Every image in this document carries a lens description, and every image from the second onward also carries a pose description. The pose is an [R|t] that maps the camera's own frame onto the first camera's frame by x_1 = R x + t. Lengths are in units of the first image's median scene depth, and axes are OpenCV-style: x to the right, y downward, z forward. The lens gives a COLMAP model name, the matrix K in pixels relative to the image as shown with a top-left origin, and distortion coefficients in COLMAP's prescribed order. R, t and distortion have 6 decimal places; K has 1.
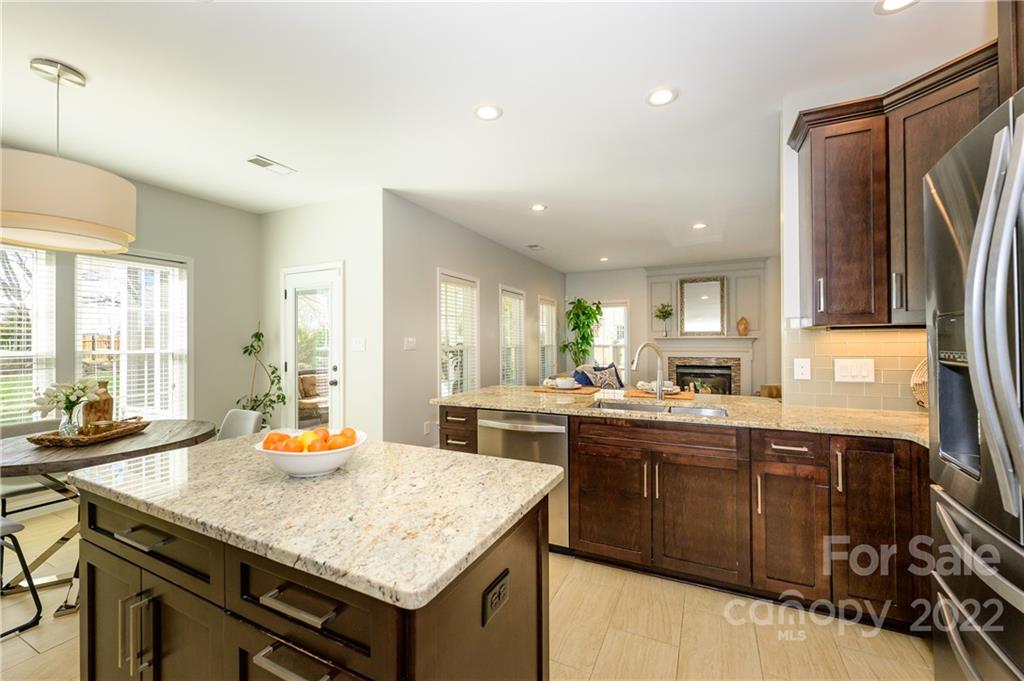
lens RADIAL K [[408.7, 0, 516.1], [0, 408.7, 338.9], [0, 0, 1]] dist [-0.000456, -0.000167]
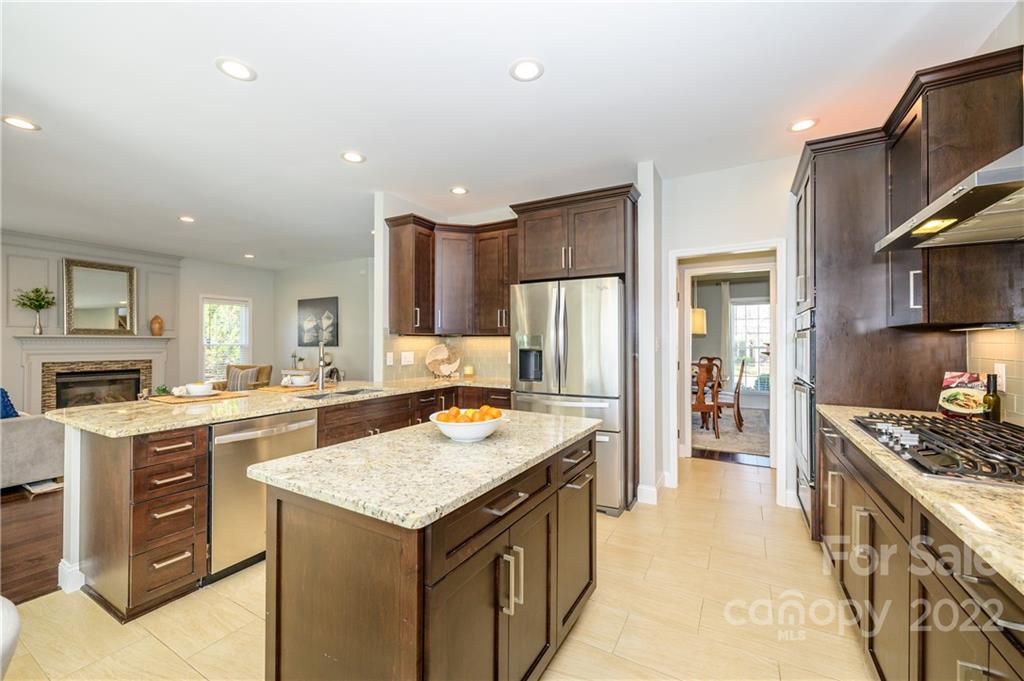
lens RADIAL K [[408.7, 0, 511.8], [0, 408.7, 338.4], [0, 0, 1]] dist [-0.000456, -0.000167]
pose [[0.069280, 0.012663, 0.997517, -0.292062], [-0.010418, 0.999874, -0.011970, 0.001339], [-0.997543, -0.009563, 0.069403, 0.122737]]
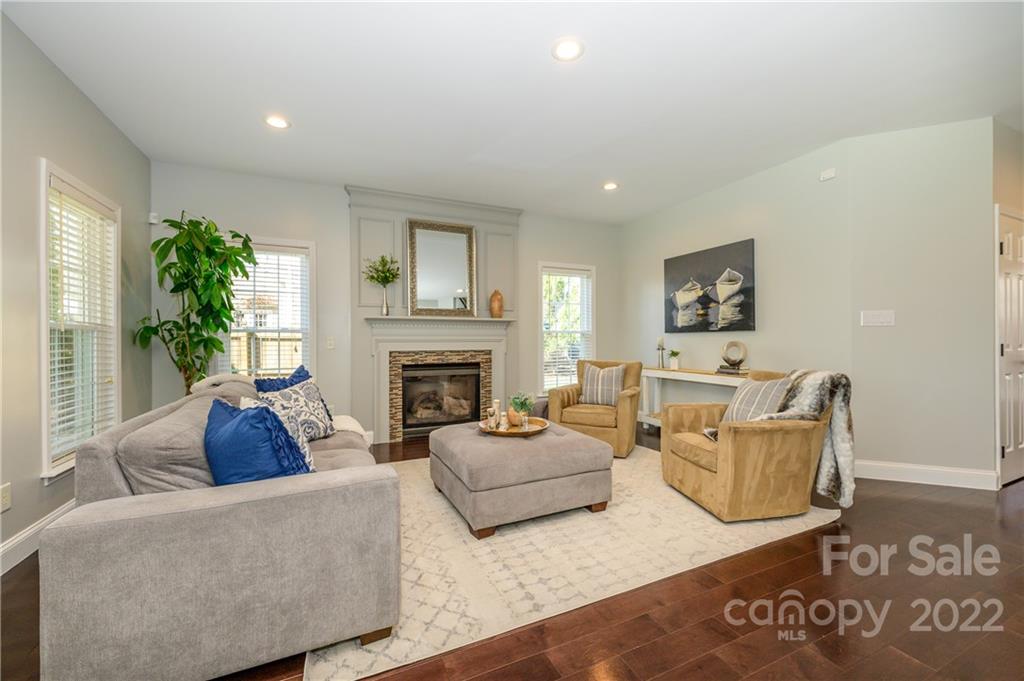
lens RADIAL K [[408.7, 0, 514.2], [0, 408.7, 335.7], [0, 0, 1]] dist [-0.000456, -0.000167]
pose [[0.638633, 0.006234, 0.769486, 0.043773], [-0.005803, 0.999978, -0.003285, 0.023056], [-0.769489, -0.002367, 0.638655, 0.502393]]
